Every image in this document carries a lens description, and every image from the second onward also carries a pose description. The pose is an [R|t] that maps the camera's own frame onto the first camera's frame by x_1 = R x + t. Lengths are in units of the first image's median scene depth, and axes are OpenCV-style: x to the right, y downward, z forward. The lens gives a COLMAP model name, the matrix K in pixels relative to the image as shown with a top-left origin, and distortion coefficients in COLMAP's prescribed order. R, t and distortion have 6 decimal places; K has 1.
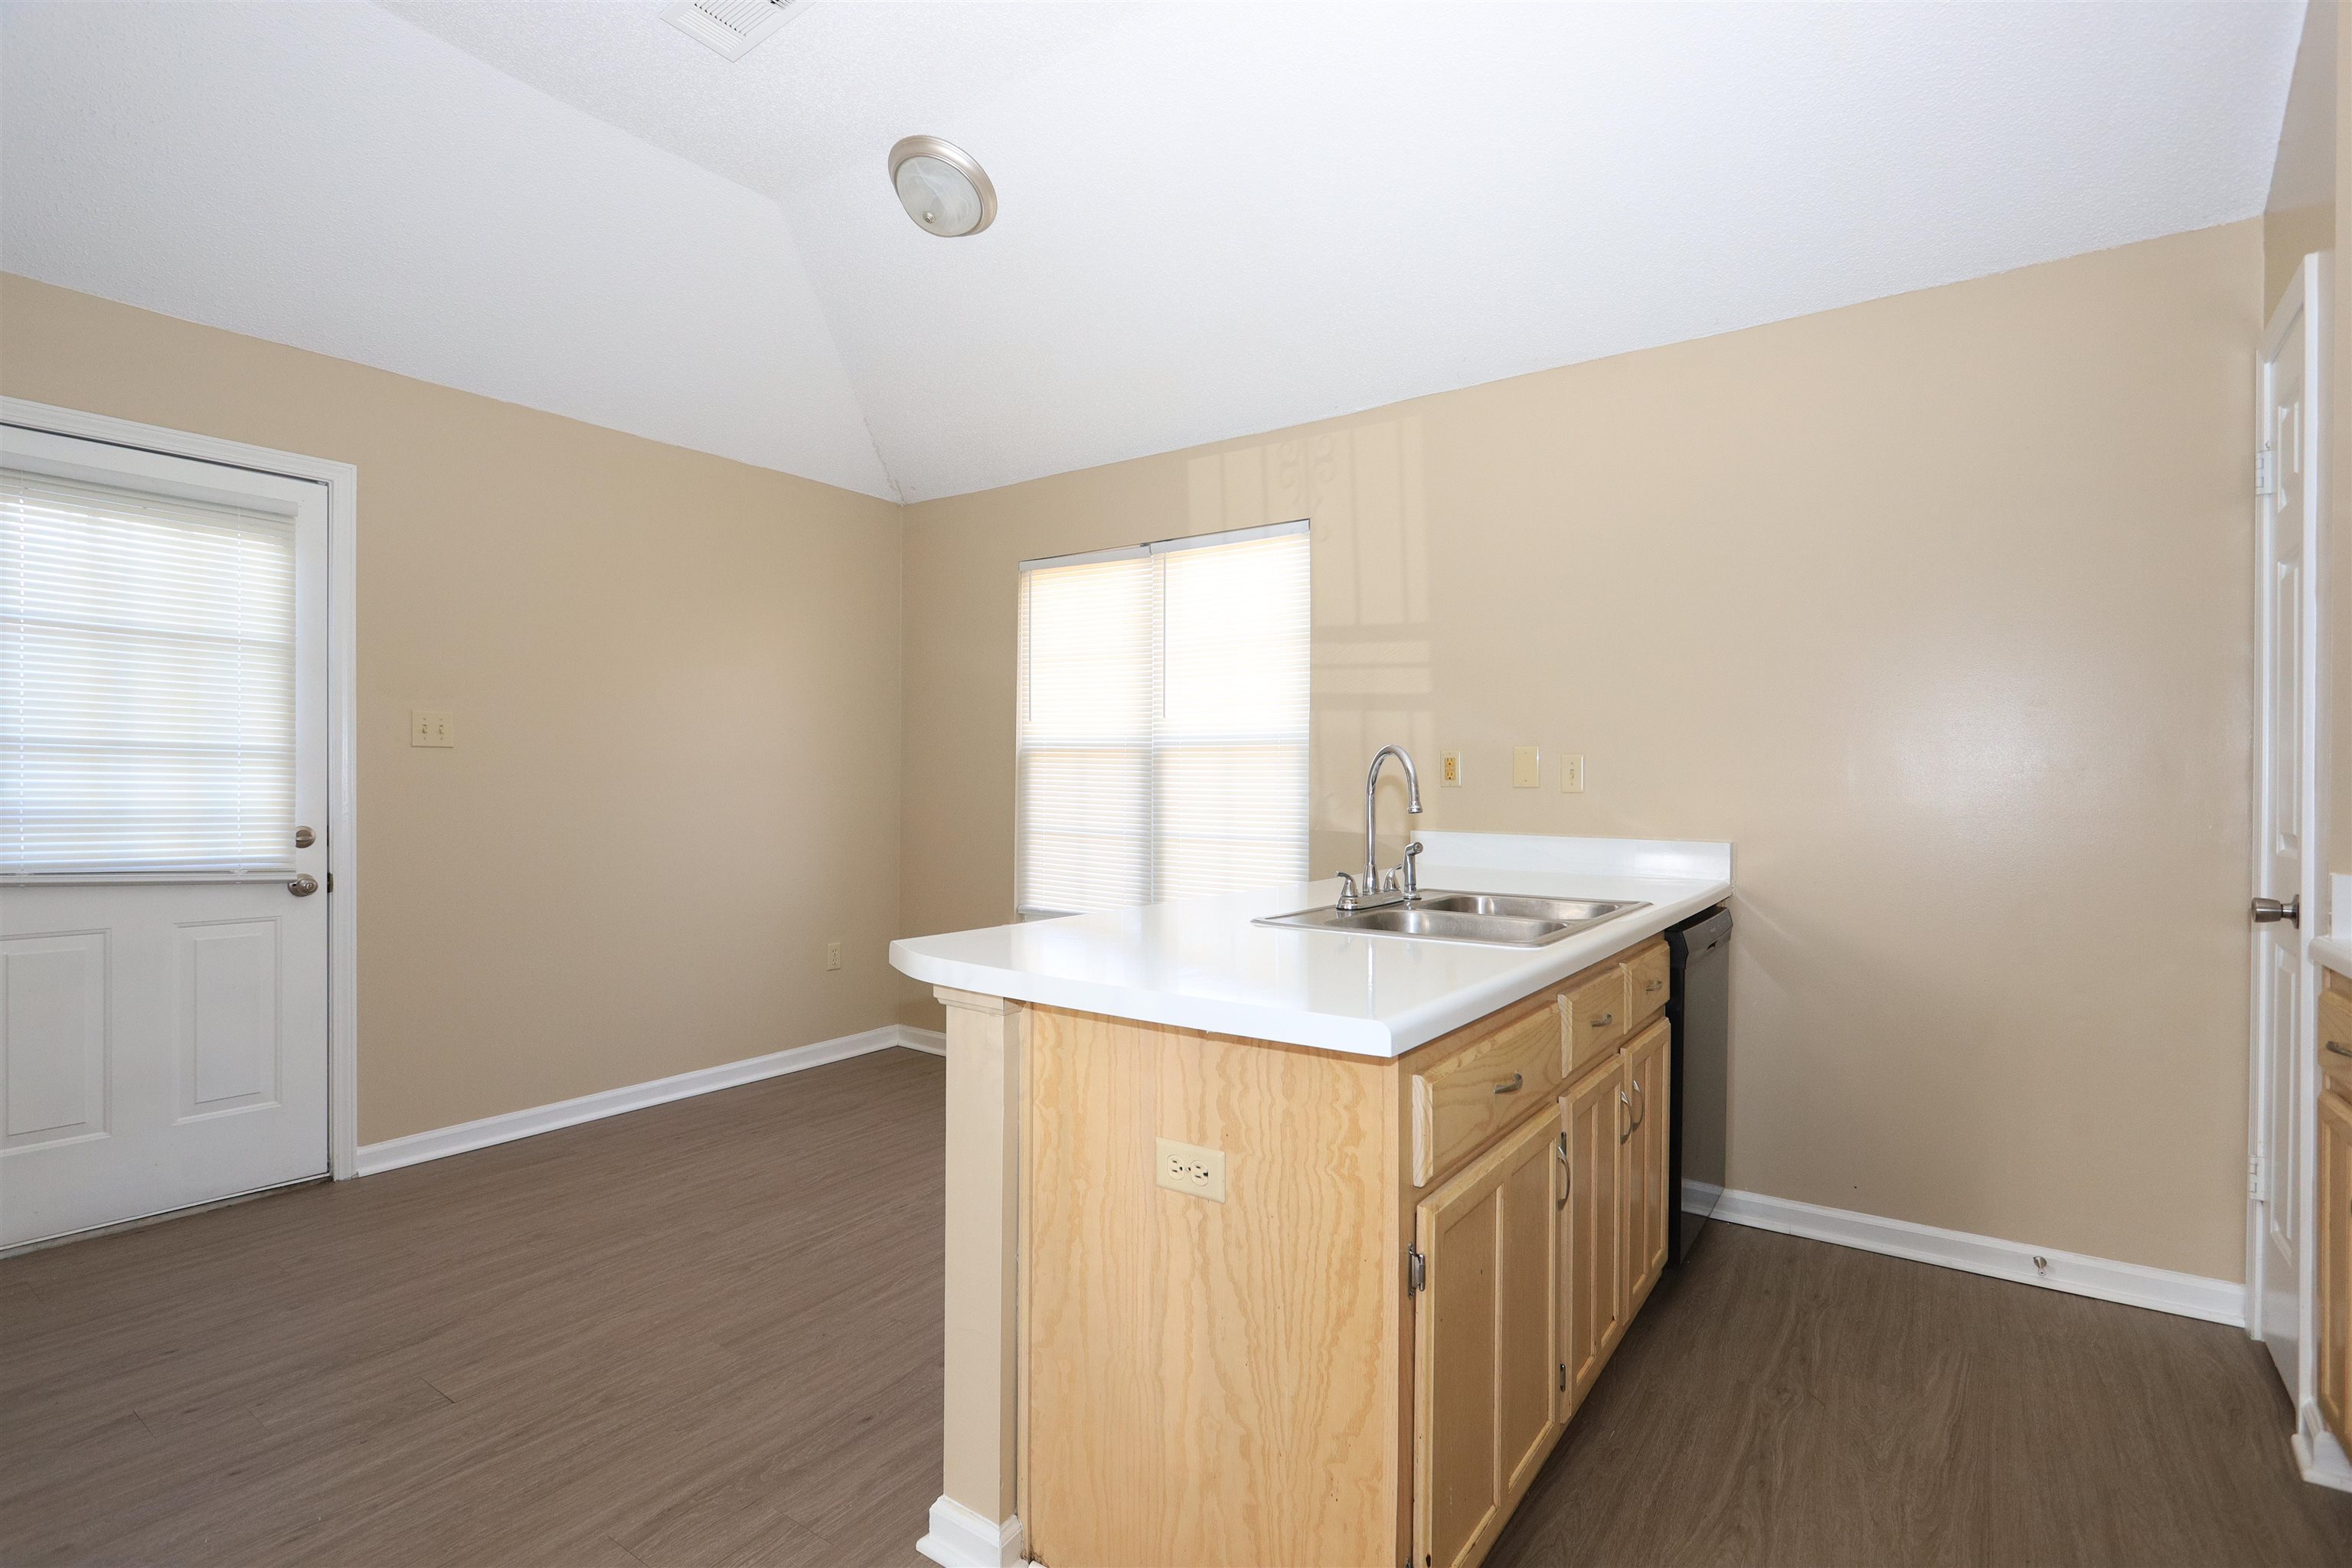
lens RADIAL K [[1111.3, 0, 1180.5], [0, 1111.3, 794.1], [0, 0, 1]] dist [-0.002401, 0.001544]
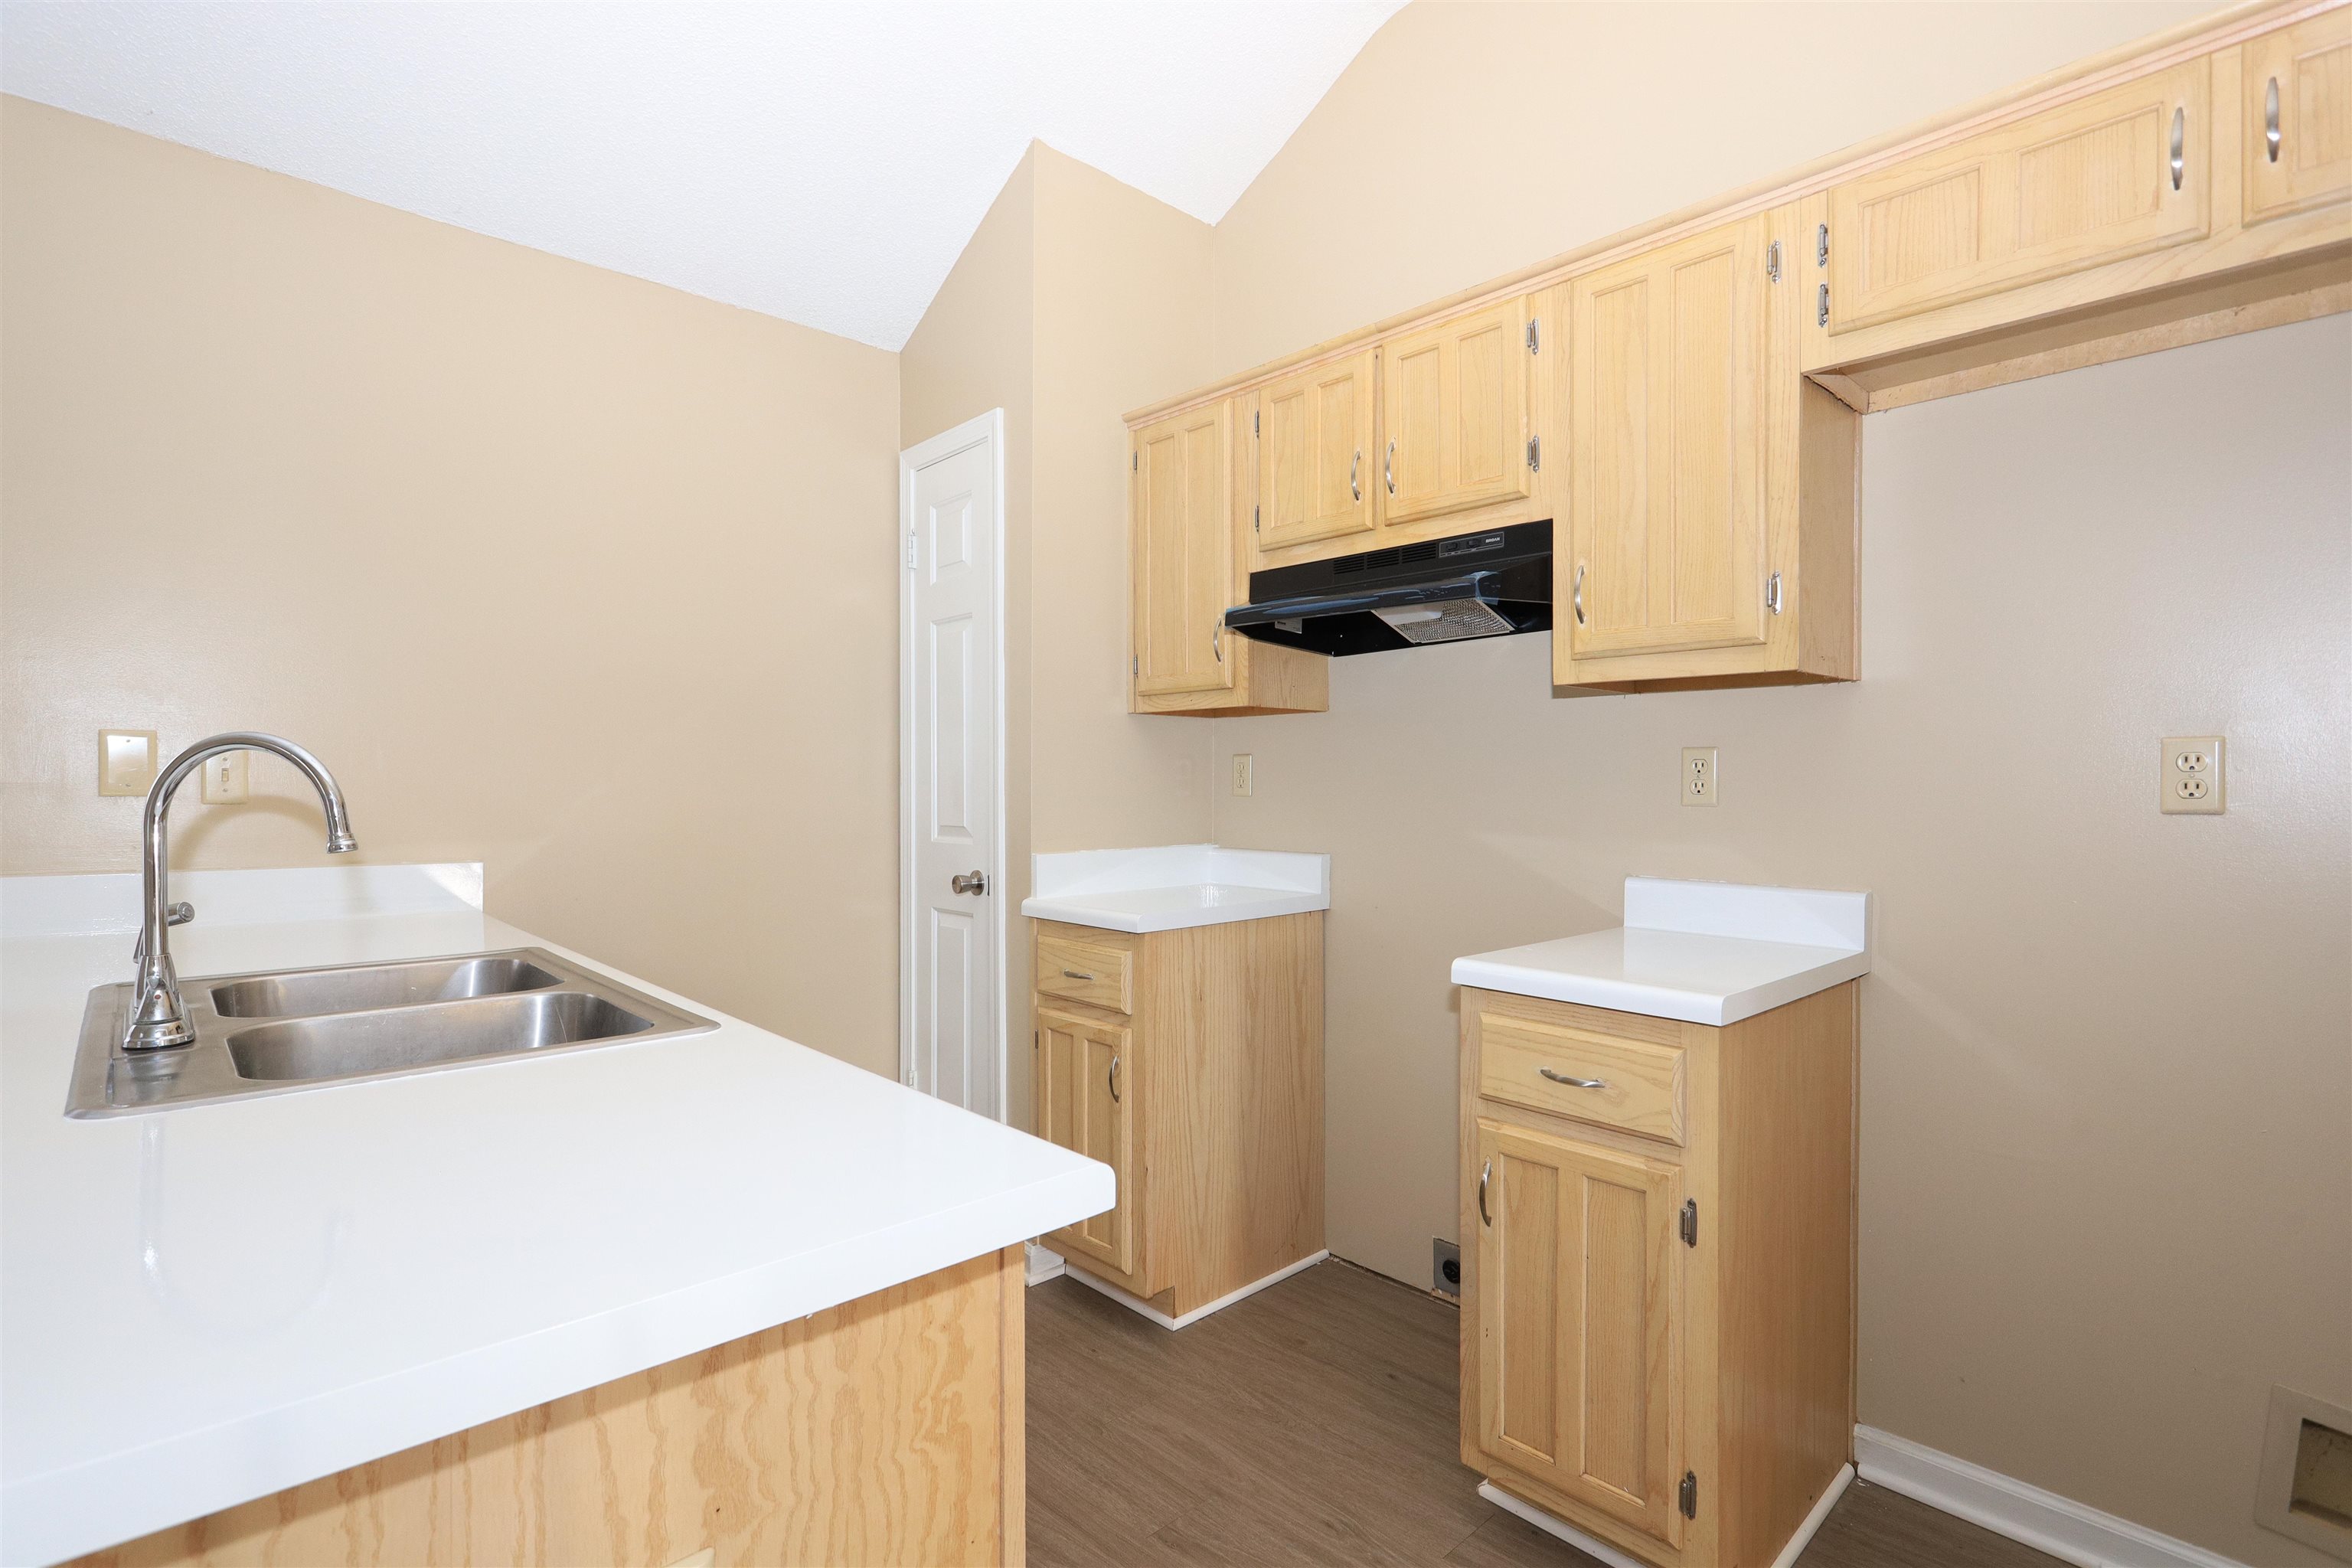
lens RADIAL K [[1111.3, 0, 1180.5], [0, 1111.3, 794.1], [0, 0, 1]] dist [-0.002401, 0.001544]
pose [[0.198857, -0.012450, 0.979949, -0.419163], [0.003111, 0.999922, 0.012073, -0.029001], [-0.980024, 0.000648, 0.198880, 0.699454]]
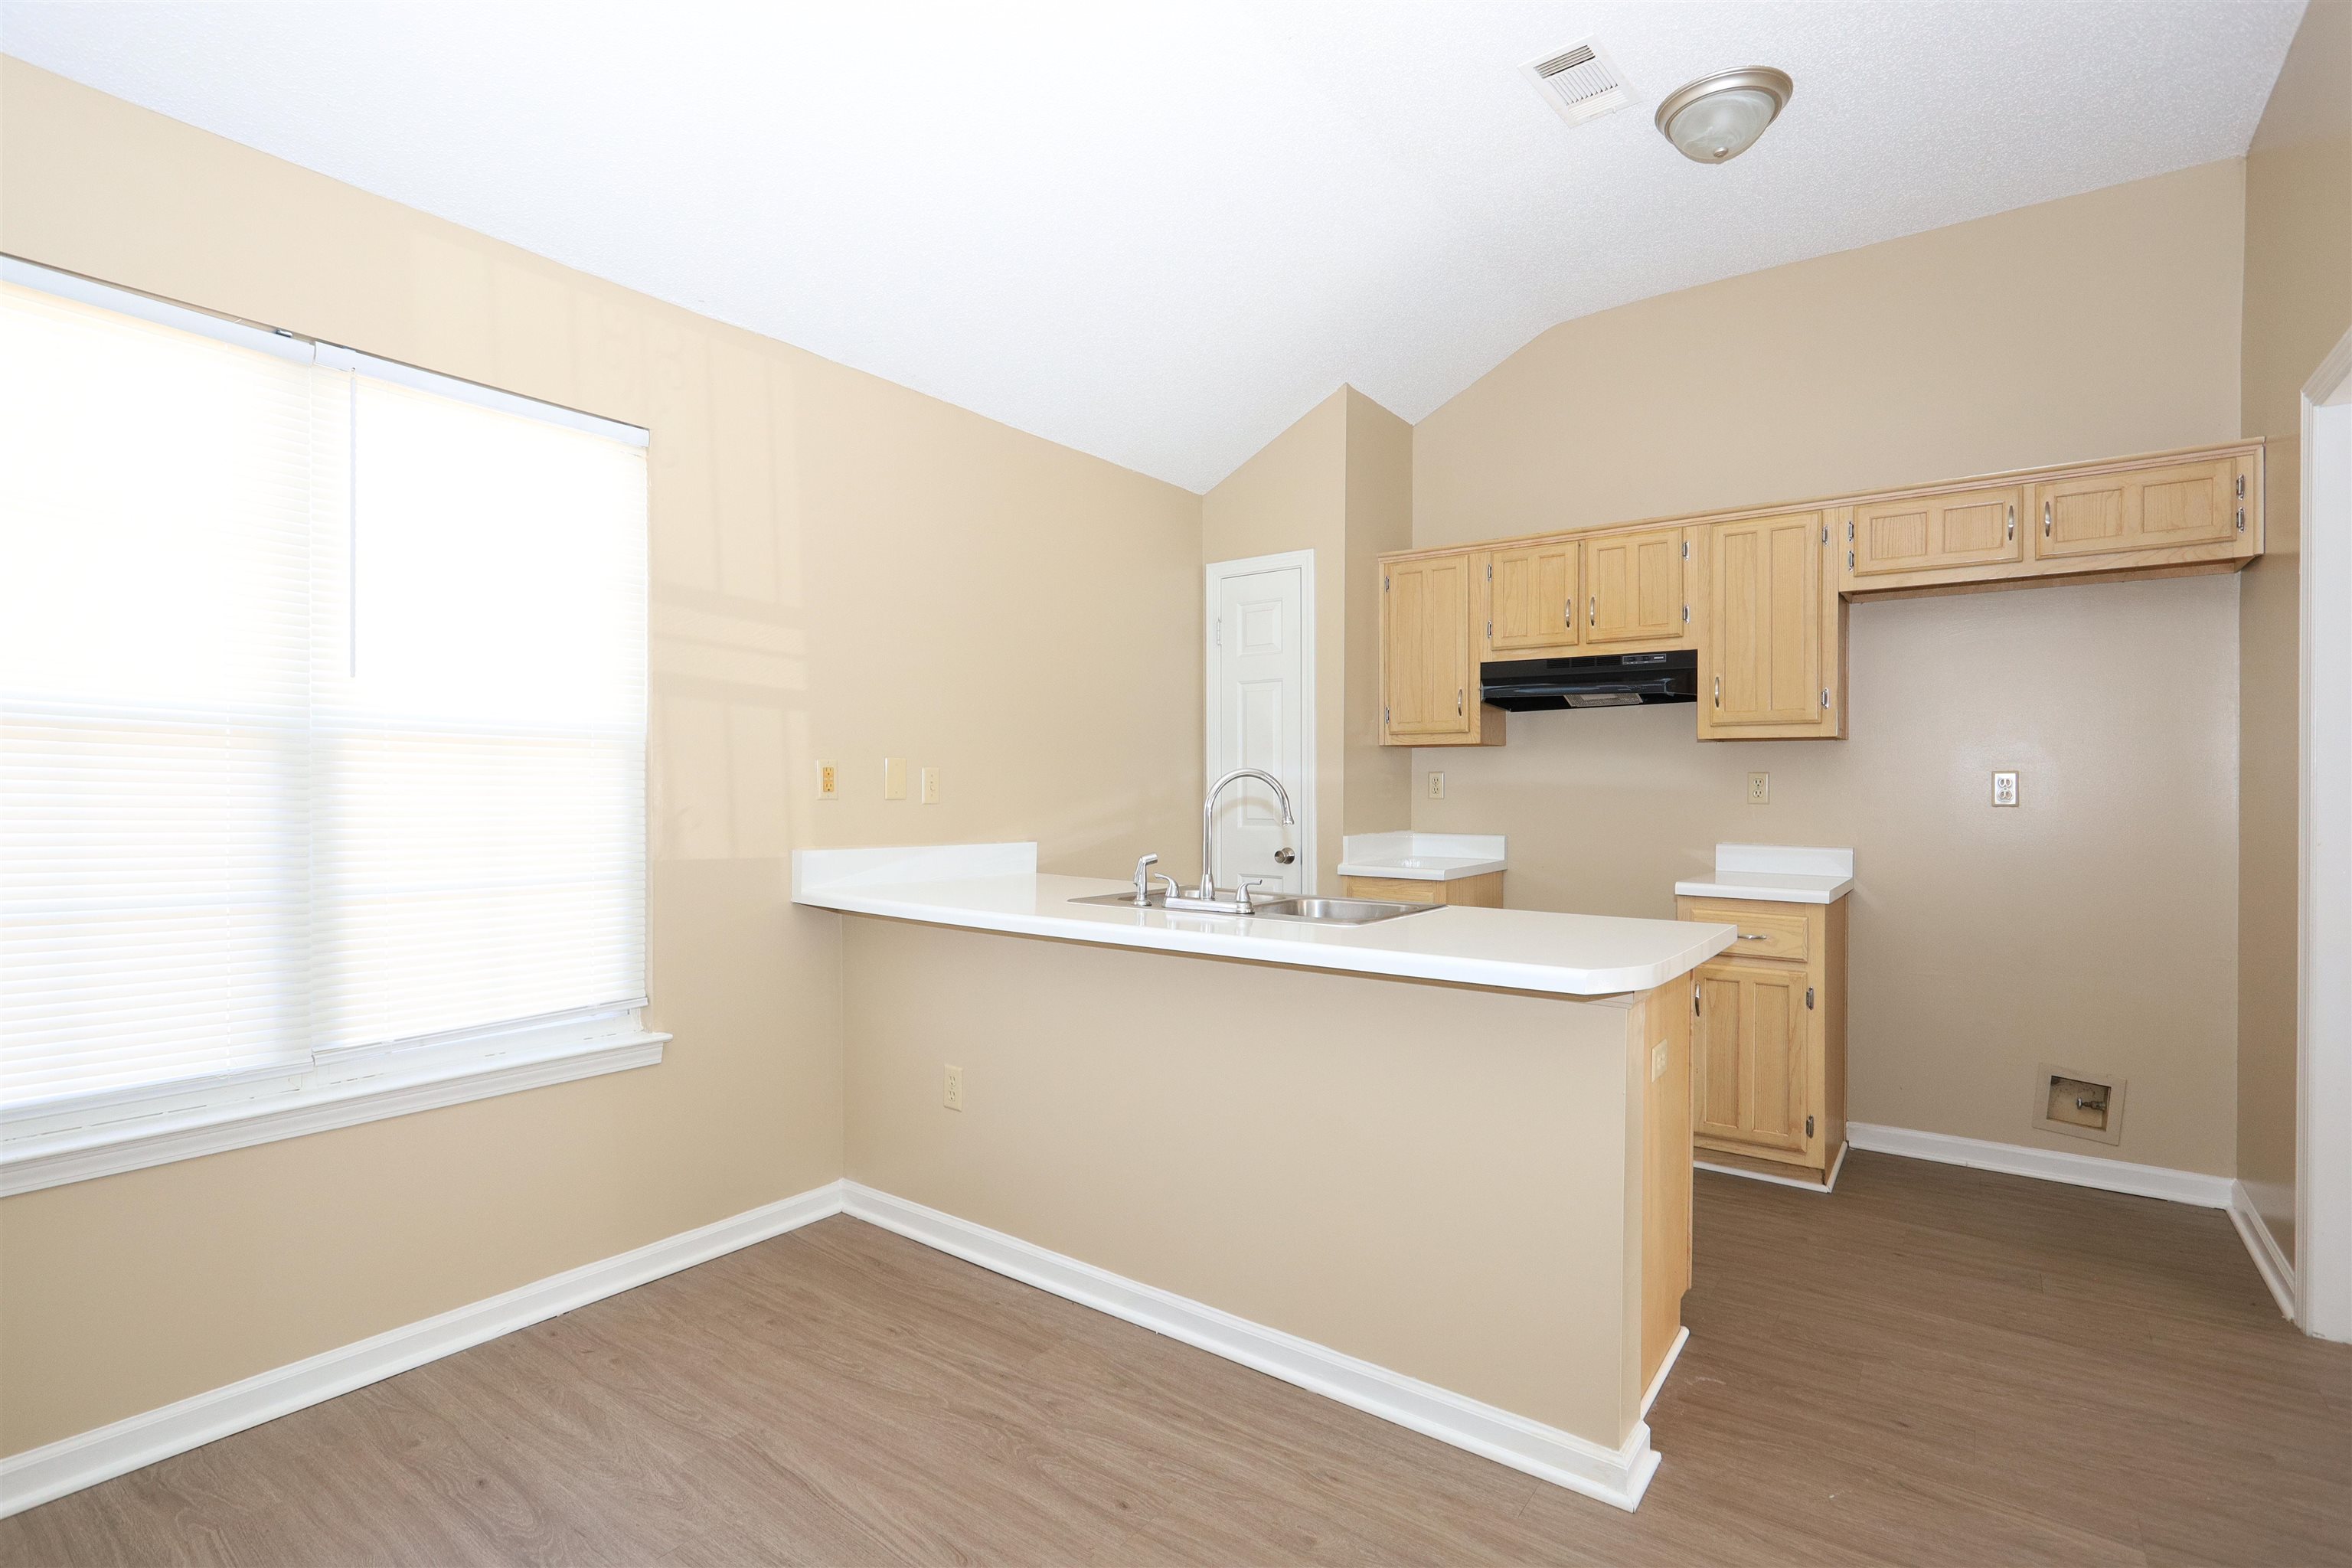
lens RADIAL K [[1111.3, 0, 1180.5], [0, 1111.3, 794.1], [0, 0, 1]] dist [-0.002401, 0.001544]
pose [[0.013260, -0.008543, 0.999876, -1.588773], [0.002144, 0.999961, 0.008515, -0.043266], [-0.999910, 0.002031, 0.013278, 1.707655]]
